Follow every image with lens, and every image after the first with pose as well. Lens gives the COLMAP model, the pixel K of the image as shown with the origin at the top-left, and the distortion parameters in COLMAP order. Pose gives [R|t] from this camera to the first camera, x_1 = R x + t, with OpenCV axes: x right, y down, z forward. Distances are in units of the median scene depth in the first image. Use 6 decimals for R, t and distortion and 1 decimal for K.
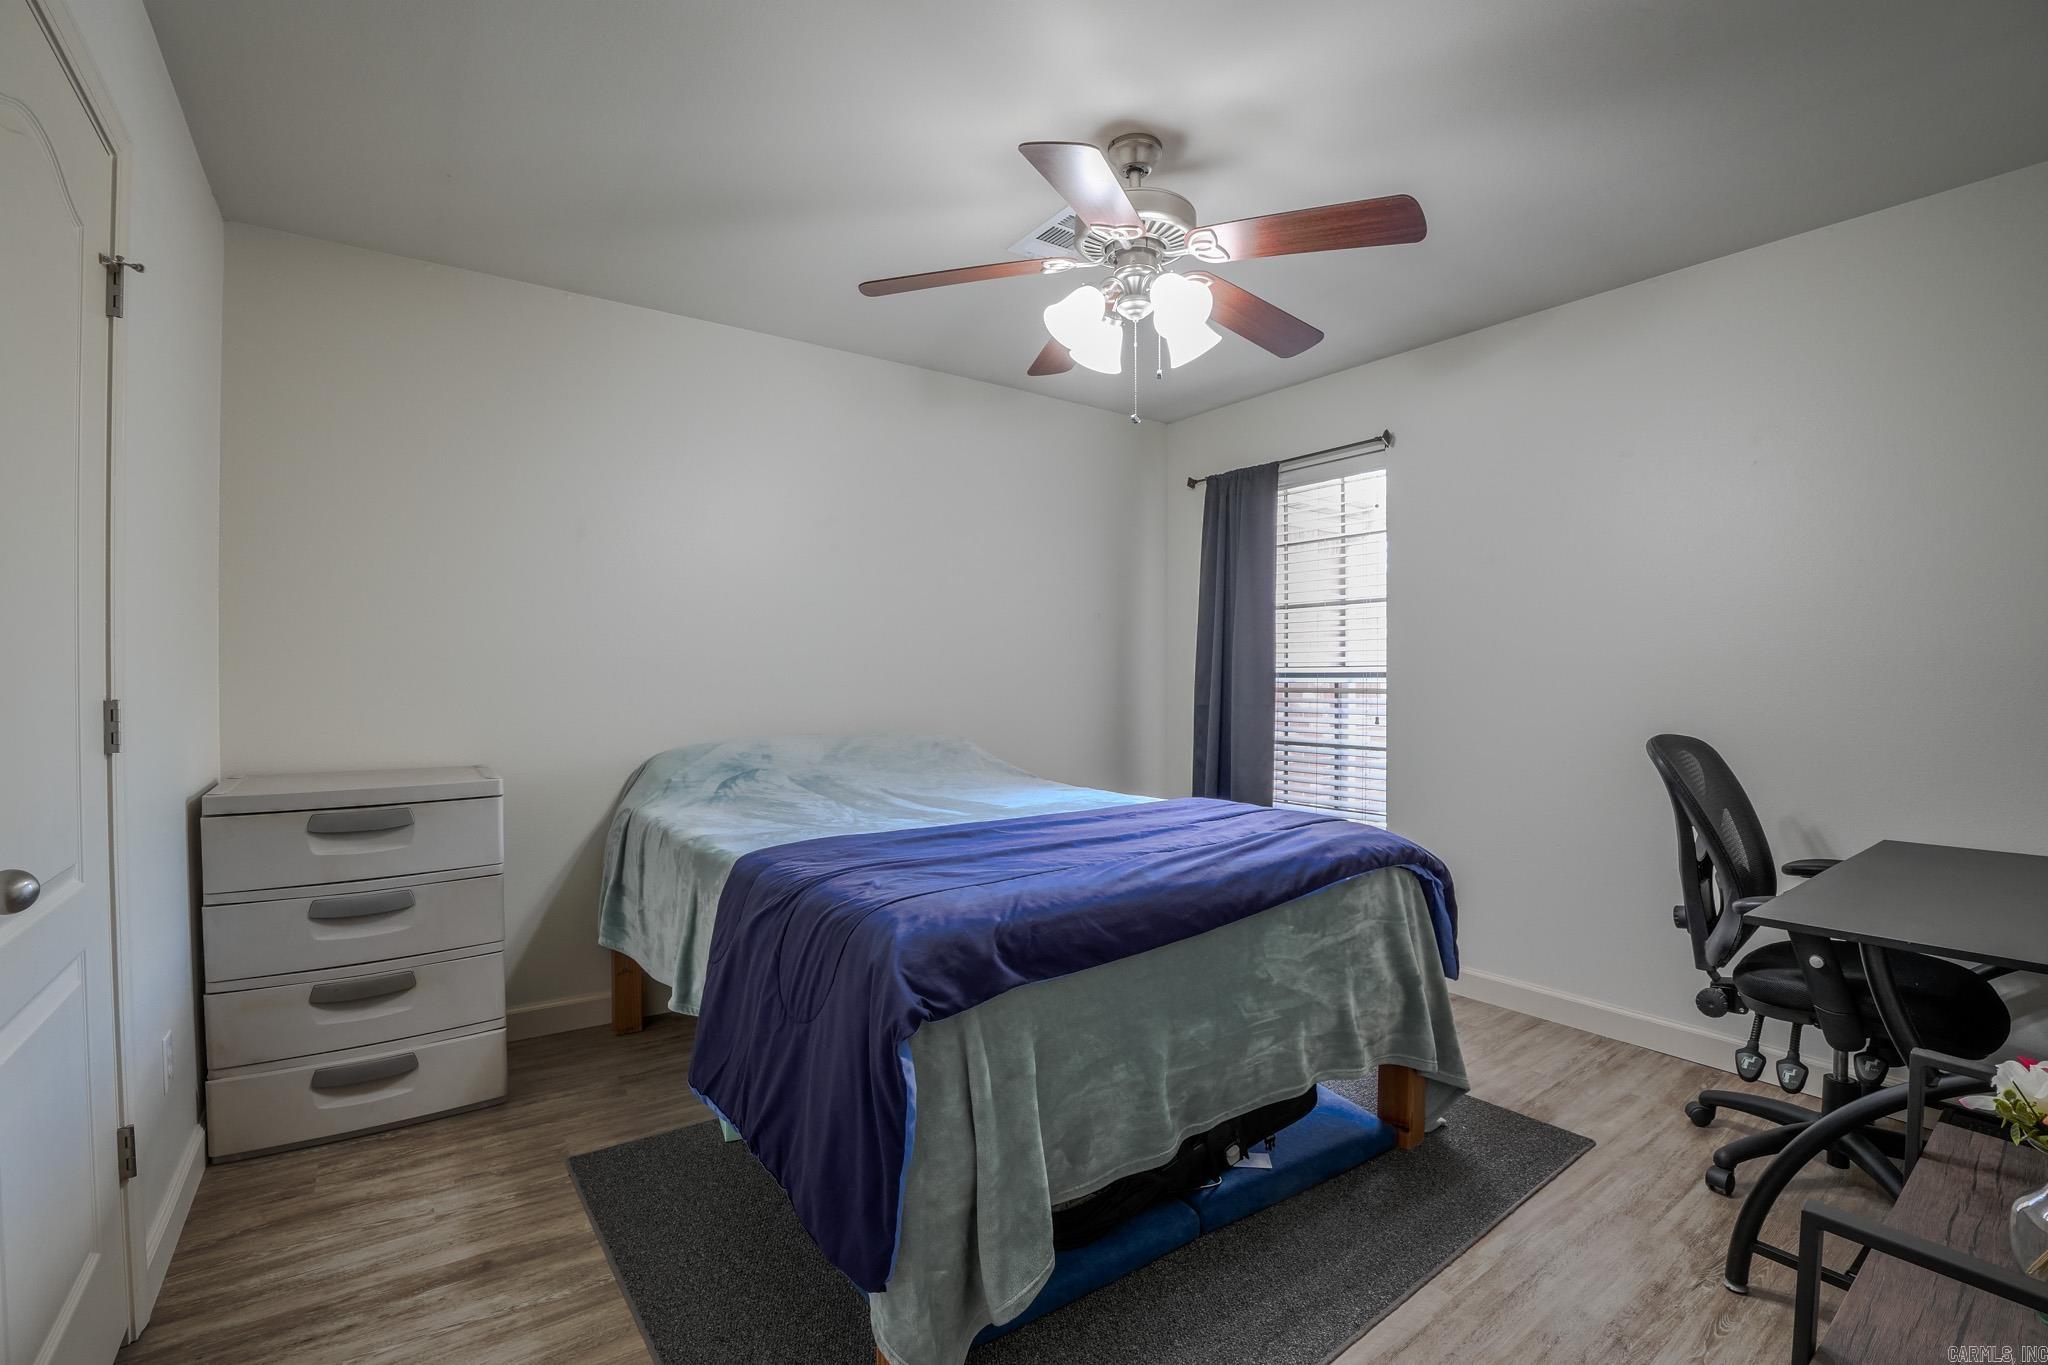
lens RADIAL K [[903.2, 0, 1035.3], [0, 903.2, 683.7], [0, 0, 1]] dist [-0.059358, 0.010469]
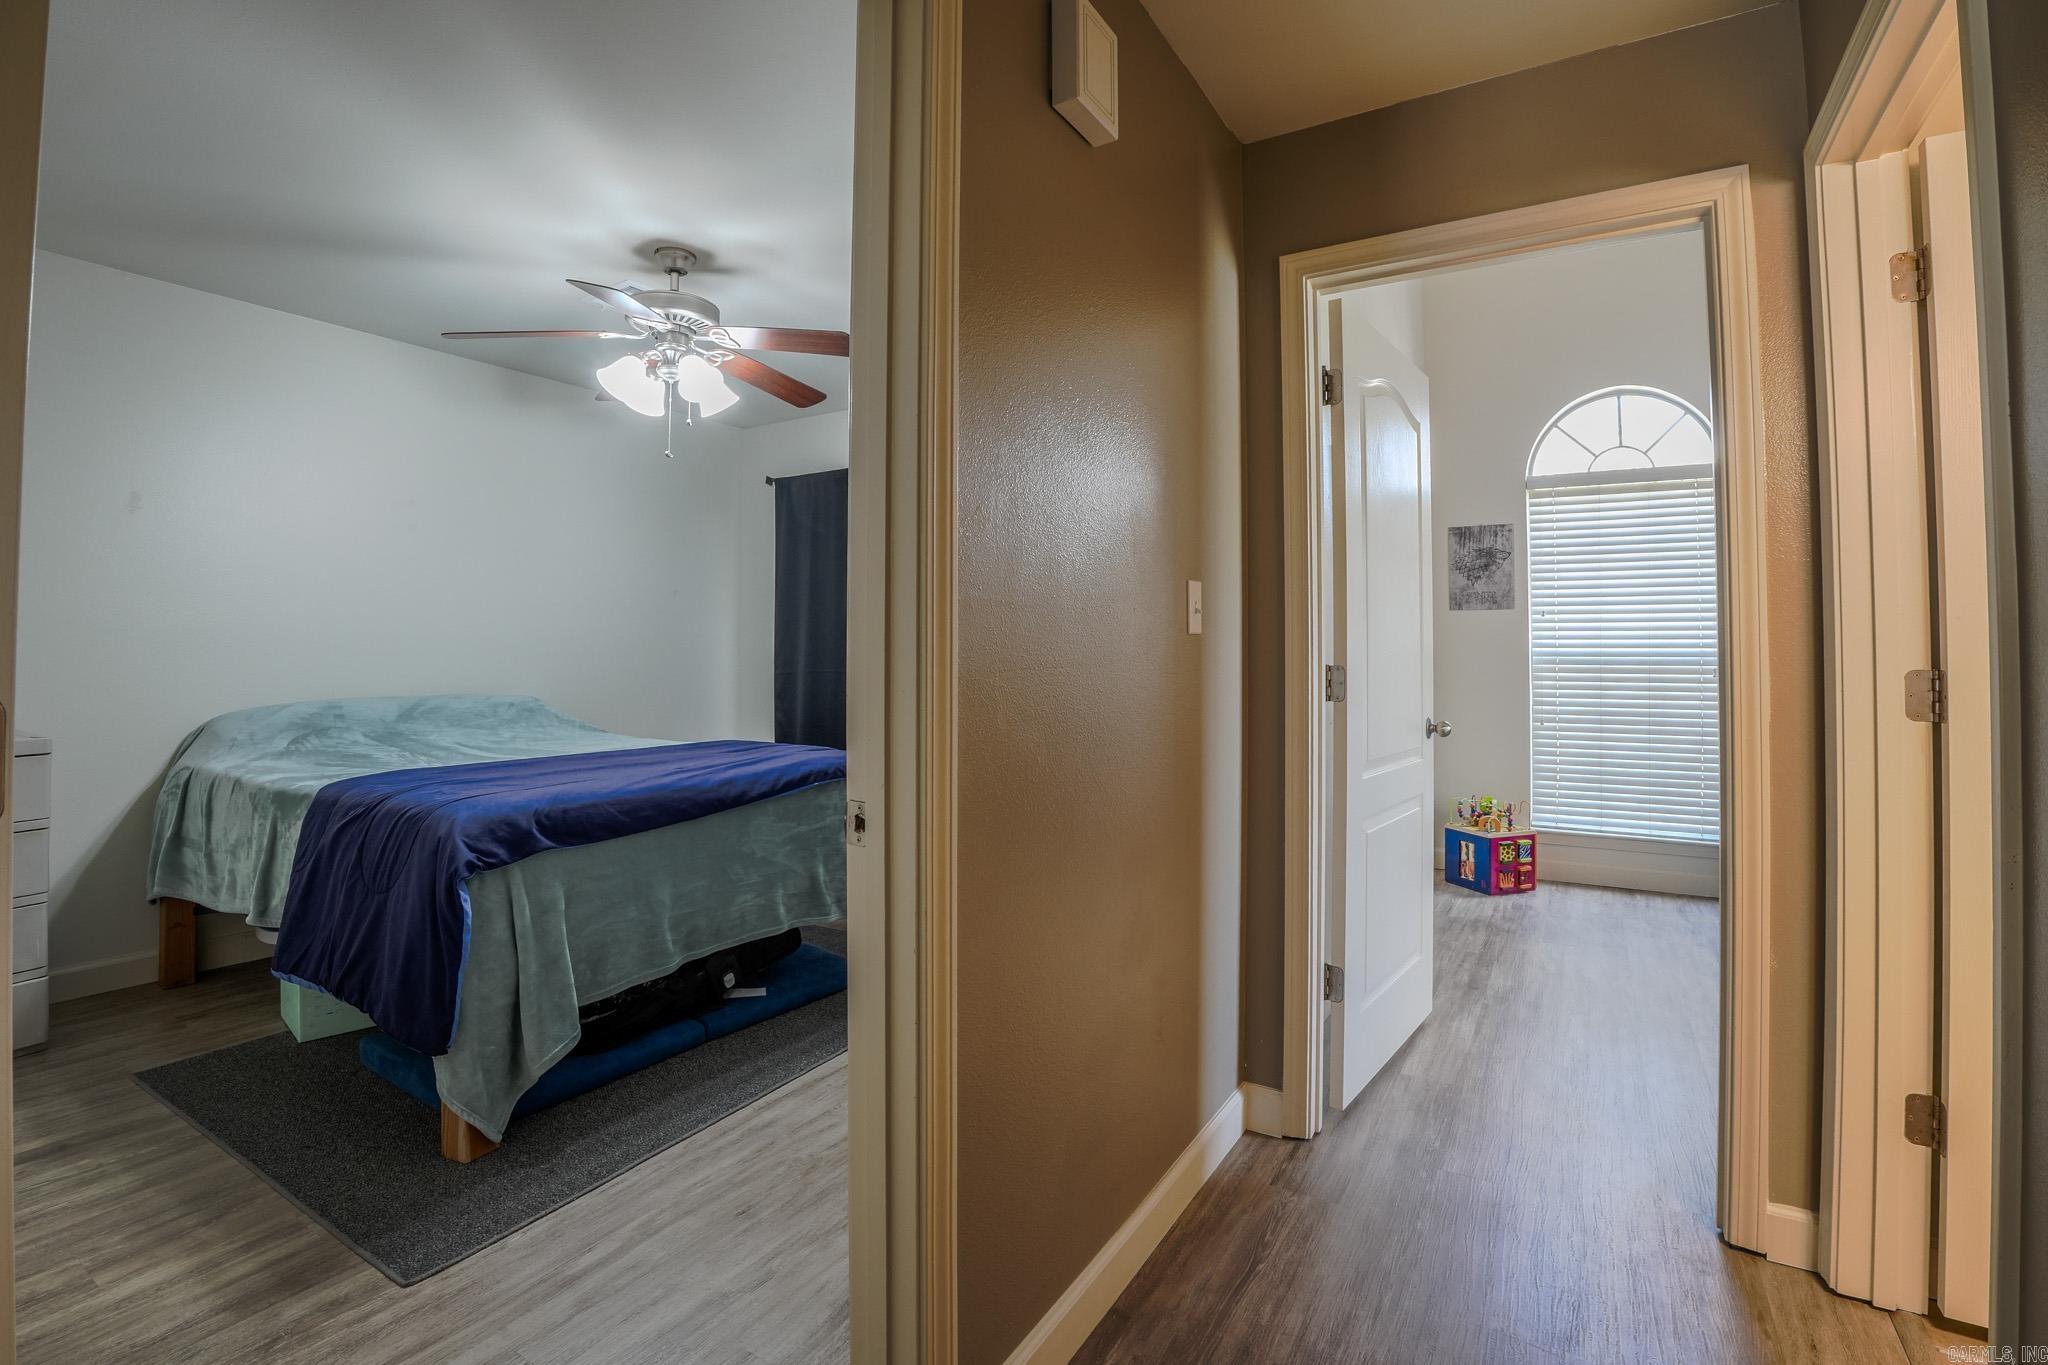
lens RADIAL K [[903.2, 0, 1027.1], [0, 903.2, 633.6], [0, 0, 1]] dist [-0.059358, 0.010469]
pose [[0.922987, 0.011473, 0.384660, 0.101978], [-0.000405, 0.999584, -0.028844, 0.016061], [-0.384831, 0.026467, 0.922607, -0.483684]]
